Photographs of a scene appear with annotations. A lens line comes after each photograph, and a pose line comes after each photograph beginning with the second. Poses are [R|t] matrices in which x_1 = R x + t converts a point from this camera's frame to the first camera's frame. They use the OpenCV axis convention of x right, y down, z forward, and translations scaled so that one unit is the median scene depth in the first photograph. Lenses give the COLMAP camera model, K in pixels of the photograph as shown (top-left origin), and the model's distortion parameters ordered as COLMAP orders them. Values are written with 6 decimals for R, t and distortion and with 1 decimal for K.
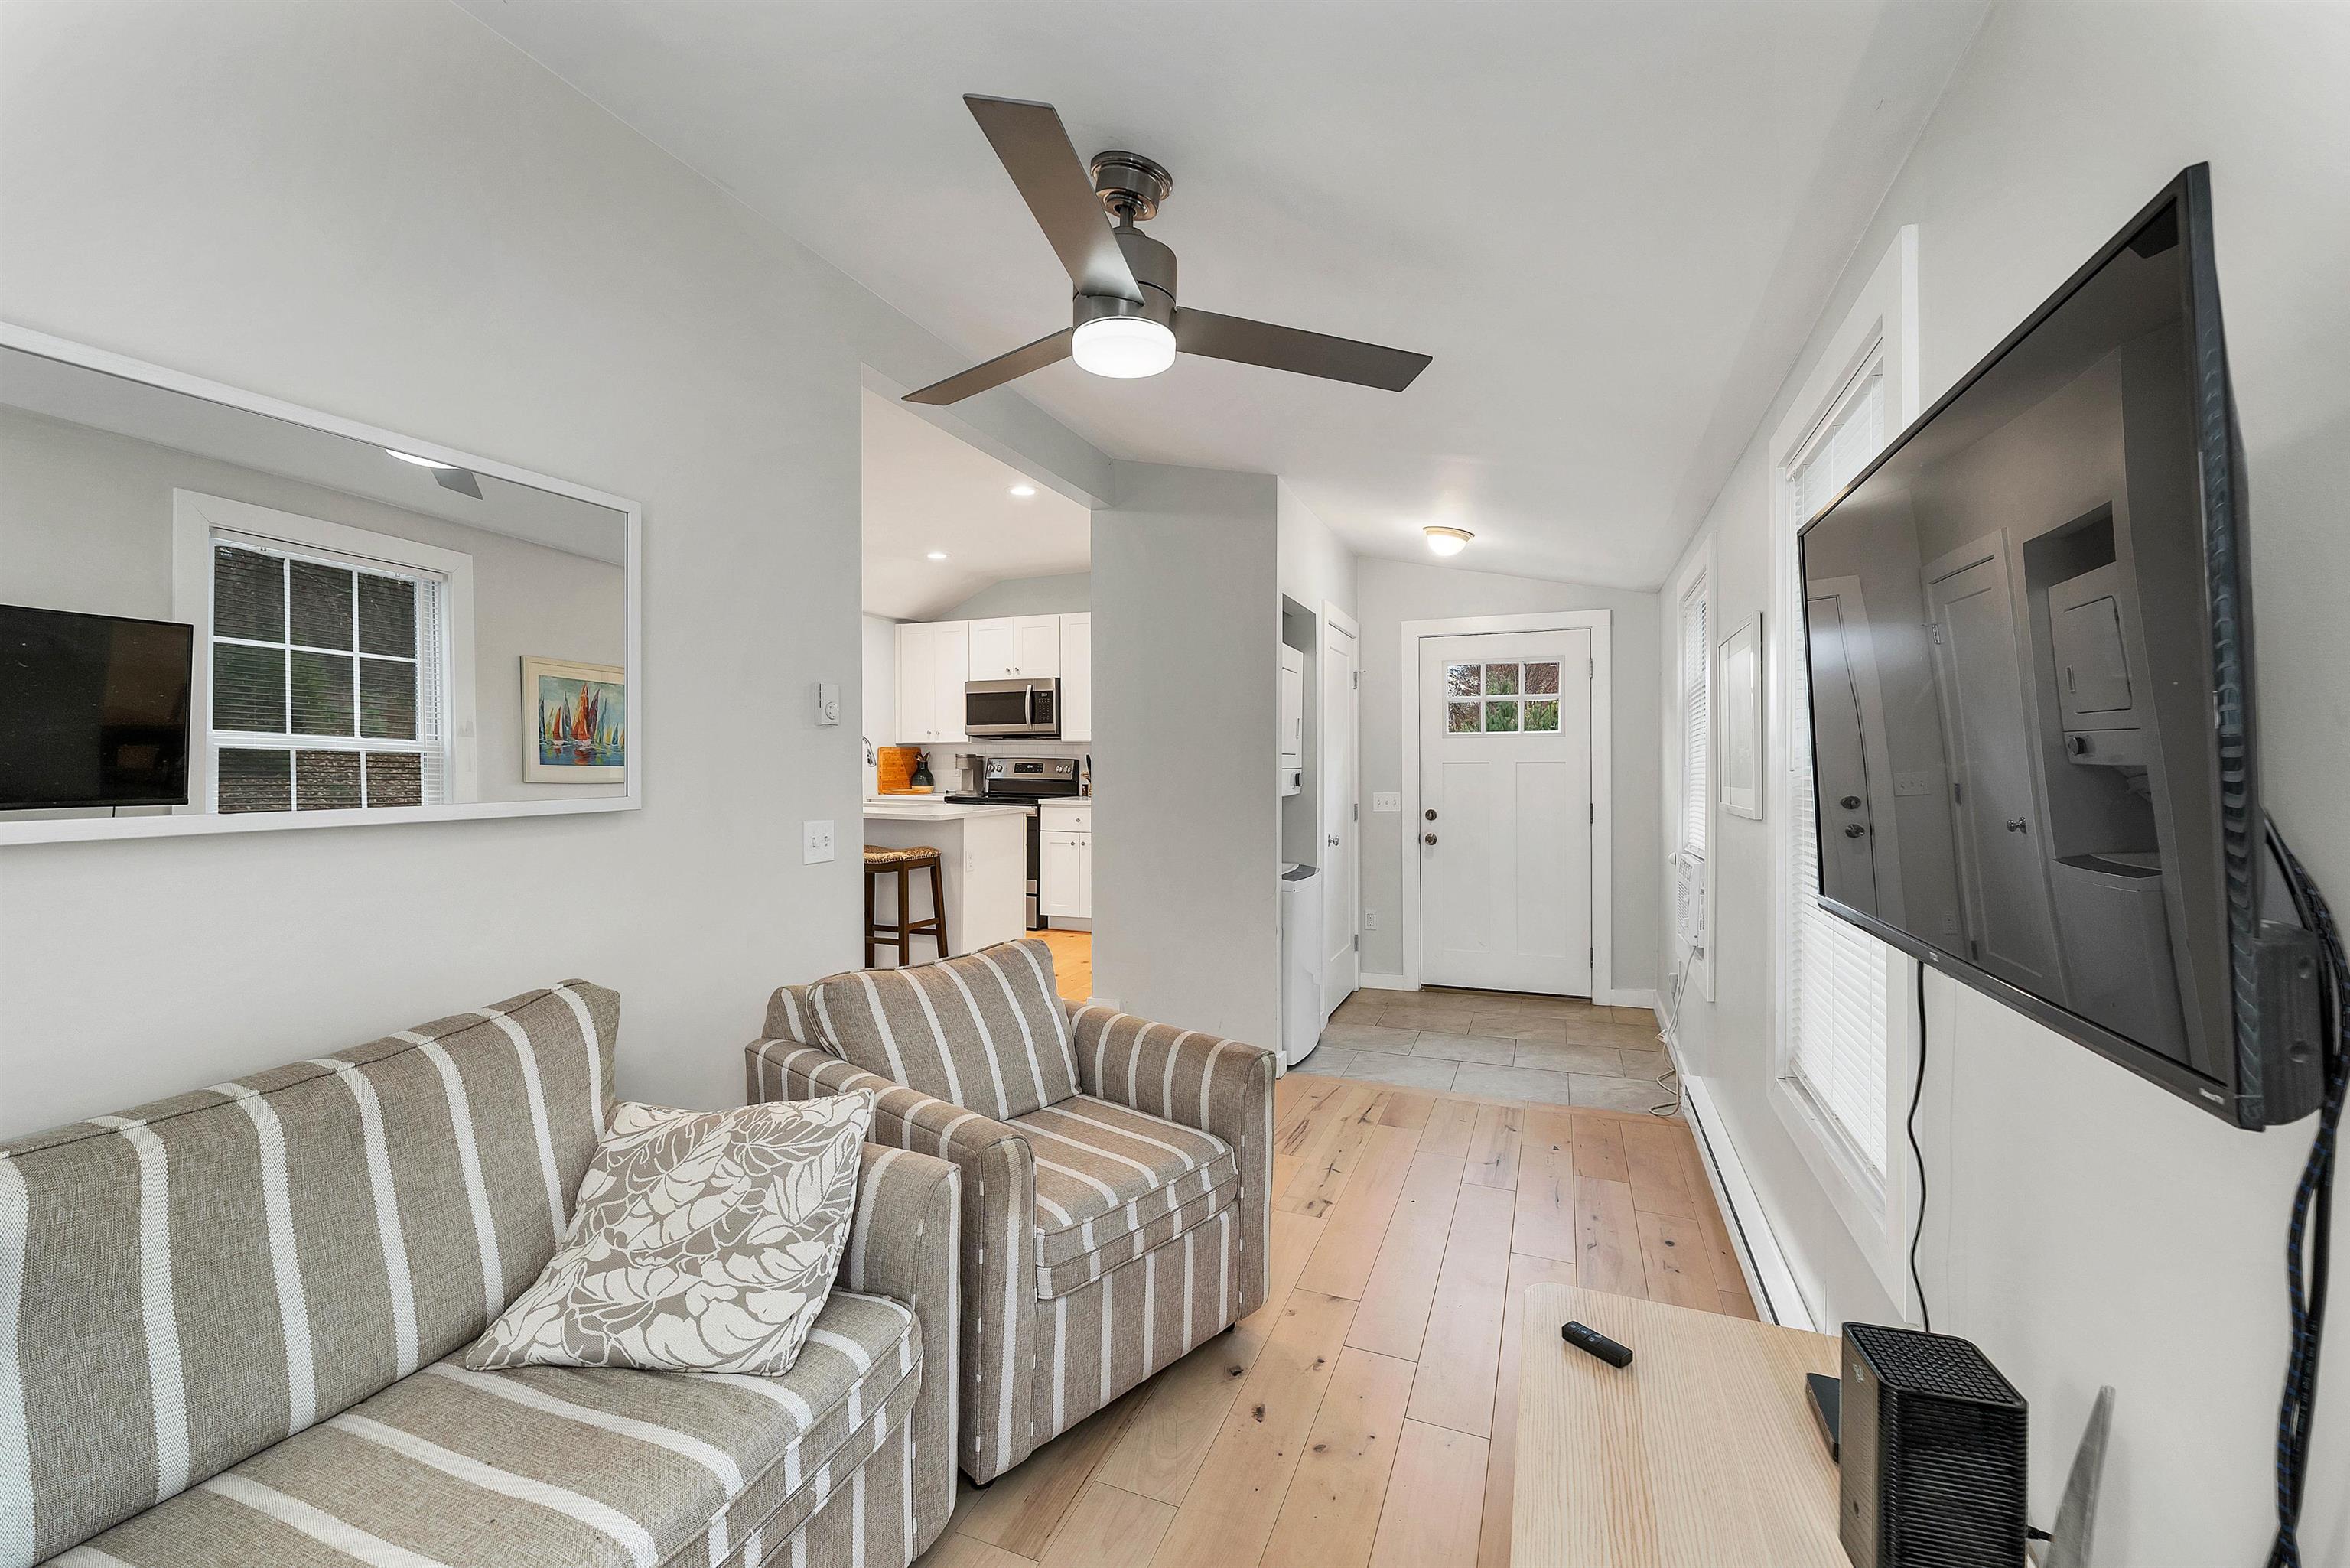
lens RADIAL K [[987.0, 0, 1171.5], [0, 987.0, 743.7], [0, 0, 1]] dist [0.001272, 0.000051]
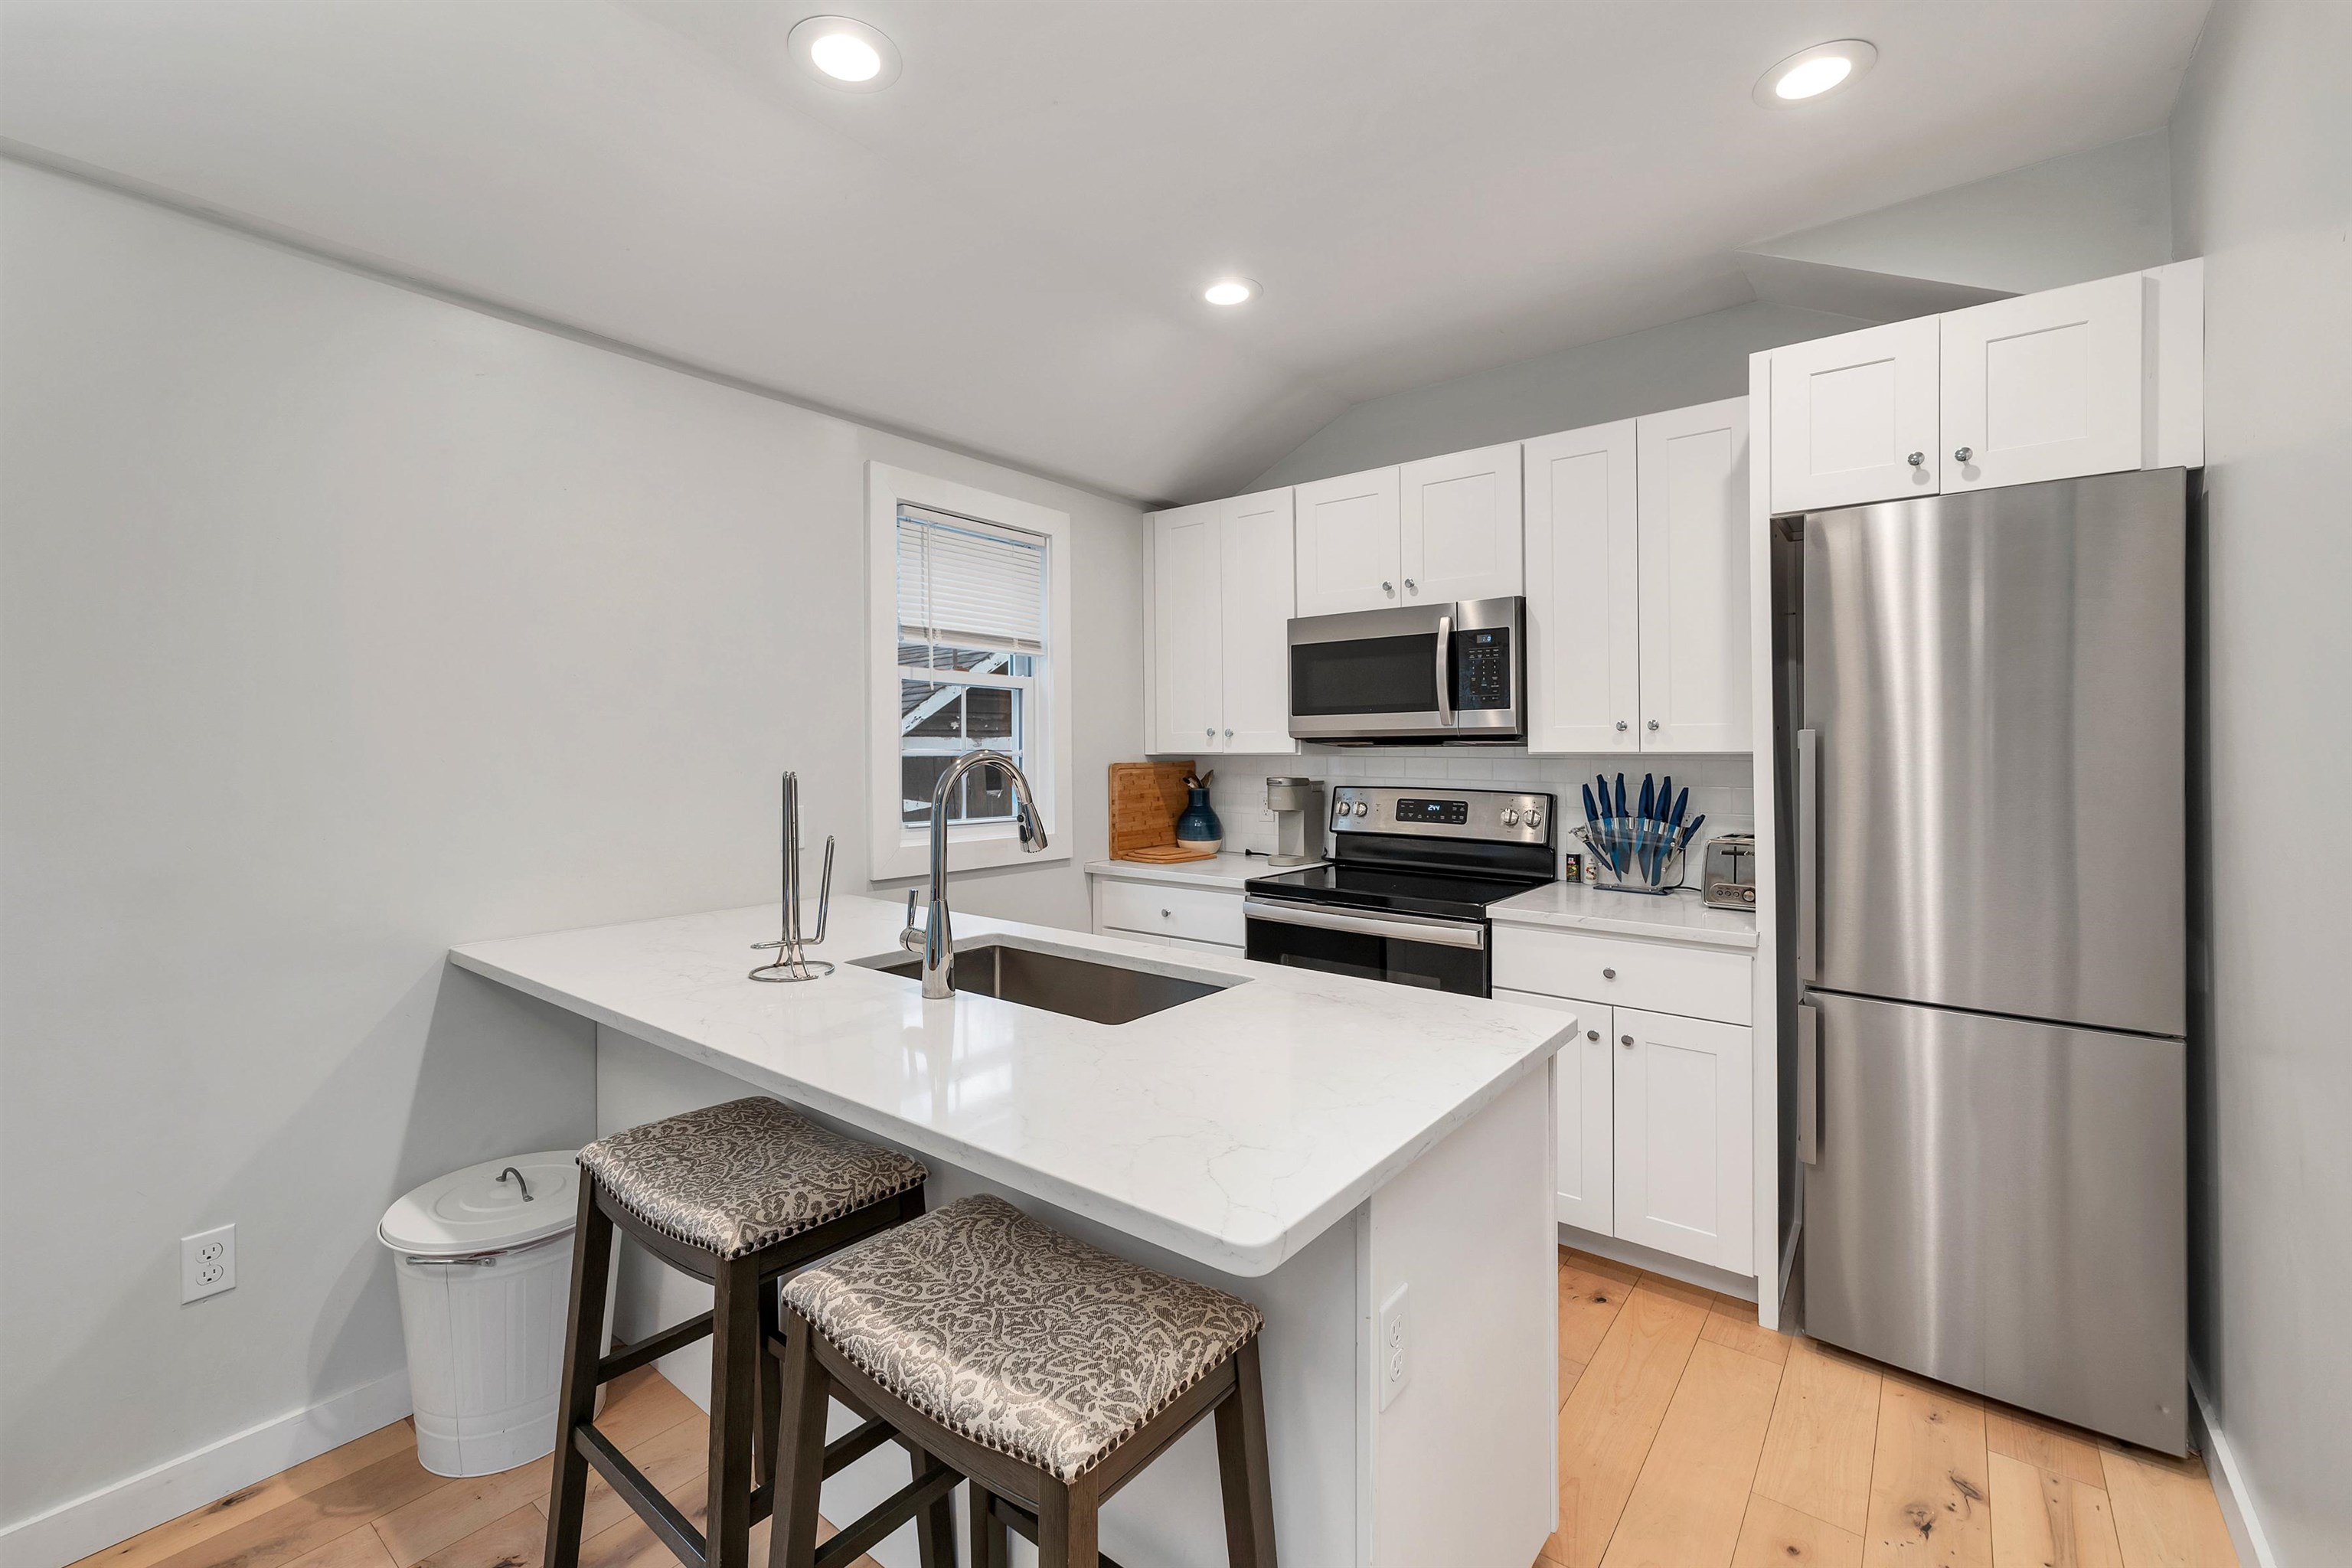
lens RADIAL K [[987.9, 0, 1172.5], [0, 987.9, 743.7], [0, 0, 1]] dist [0.001272, 0.000051]
pose [[0.960750, -0.002933, -0.277401, -0.136492], [0.004915, 0.999967, 0.006452, -0.009221], [0.277373, -0.007562, 0.960733, 0.557801]]
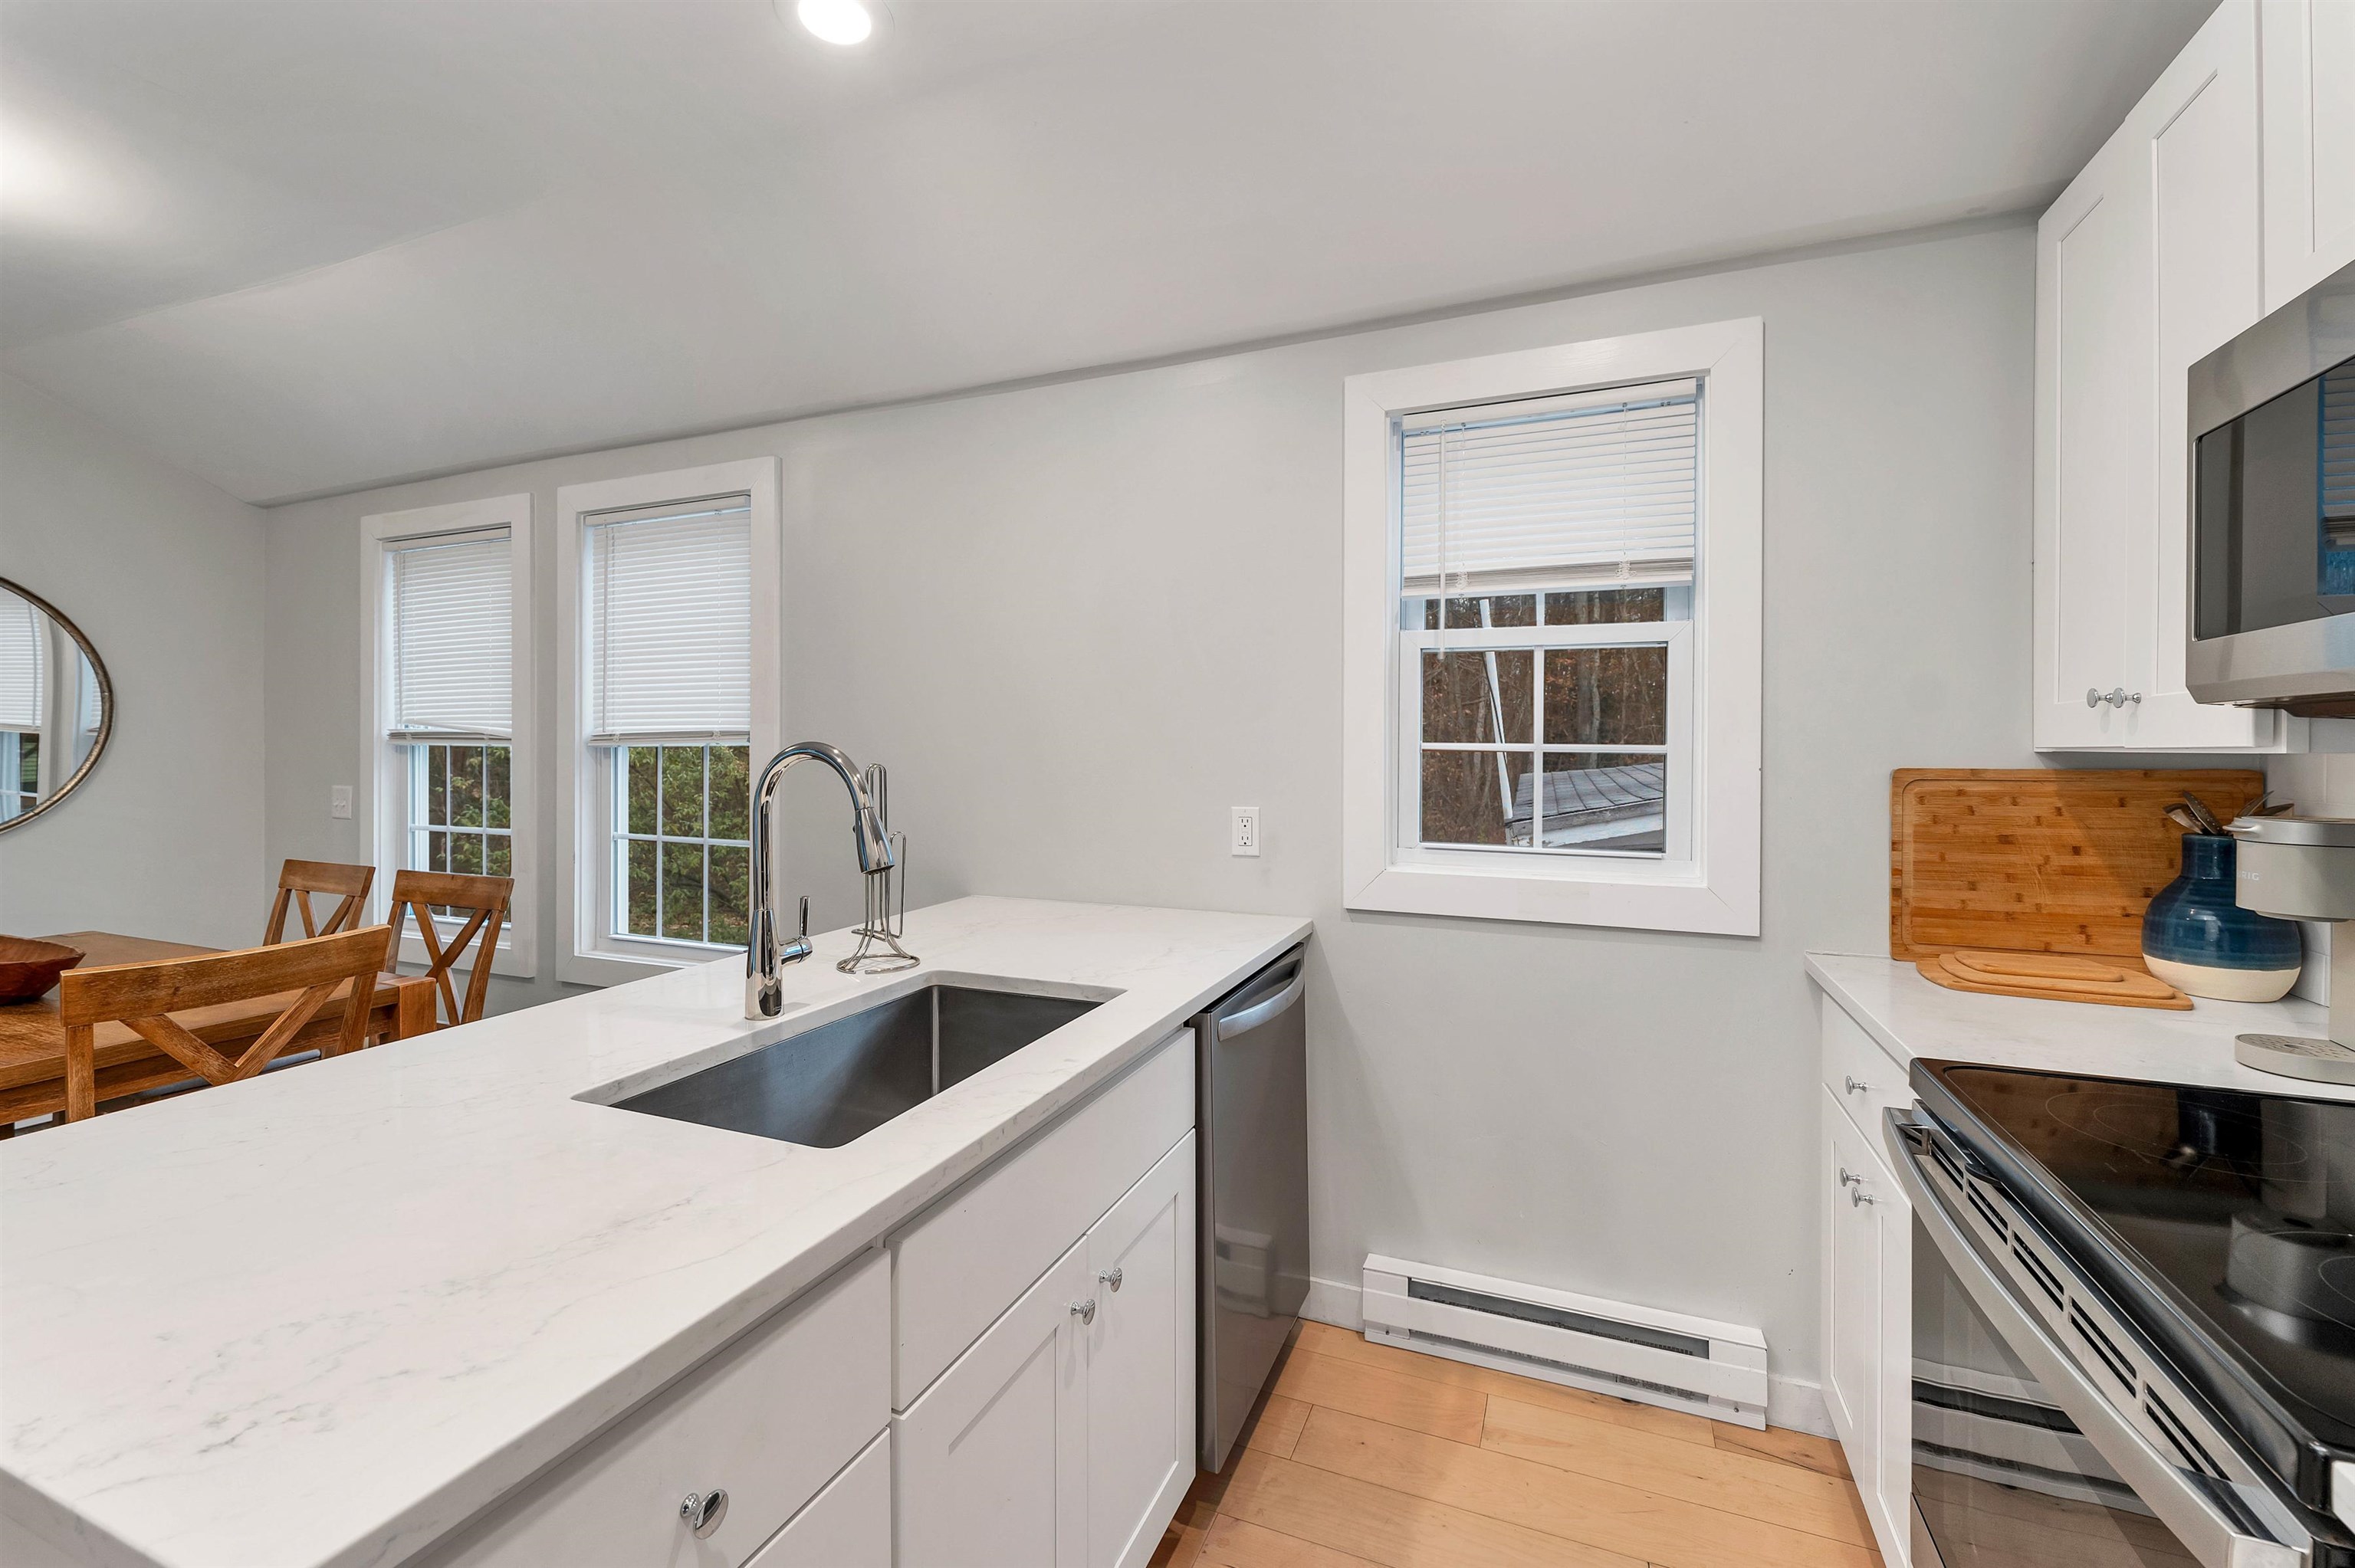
lens RADIAL K [[989.1, 0, 1174.0], [0, 989.1, 743.7], [0, 0, 1]] dist [0.001272, 0.000051]
pose [[-0.004219, -0.000984, -0.999991, -0.051334], [0.015342, 0.999882, -0.001049, -0.005144], [0.999873, -0.015346, -0.004204, 0.843833]]
